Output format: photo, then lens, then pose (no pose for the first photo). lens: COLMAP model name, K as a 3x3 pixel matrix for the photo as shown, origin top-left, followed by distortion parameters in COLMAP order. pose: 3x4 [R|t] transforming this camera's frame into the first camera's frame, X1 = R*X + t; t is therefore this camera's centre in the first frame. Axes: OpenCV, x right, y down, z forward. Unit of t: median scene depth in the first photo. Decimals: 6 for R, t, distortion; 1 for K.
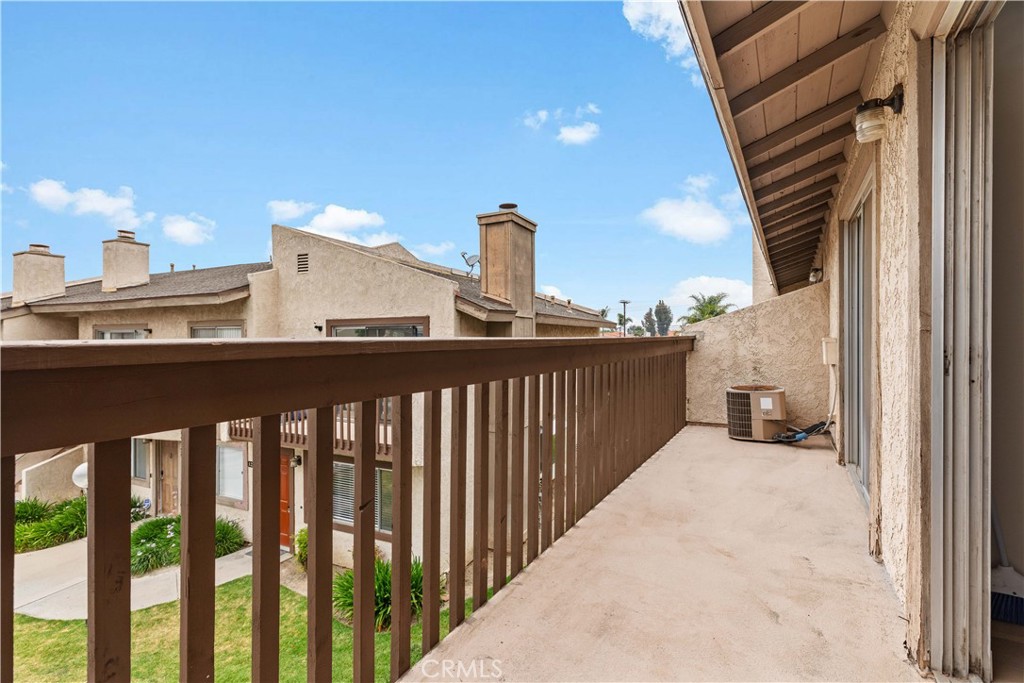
lens RADIAL K [[459.7, 0, 505.6], [0, 459.7, 337.9], [0, 0, 1]] dist [0.007328, -0.000250]
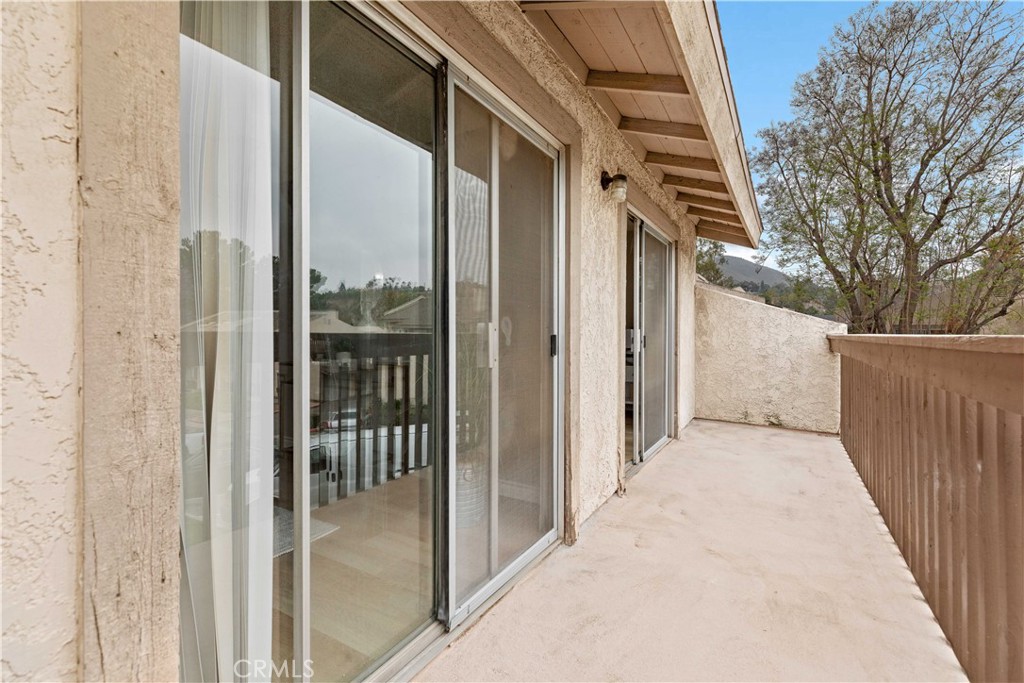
lens RADIAL K [[459.7, 0, 505.6], [0, 459.7, 337.9], [0, 0, 1]] dist [0.007328, -0.000250]
pose [[-0.999944, 0.001595, -0.010451, 0.937752], [0.001498, 0.999956, 0.009243, -0.004290], [0.010465, 0.009227, -0.999903, 1.992347]]
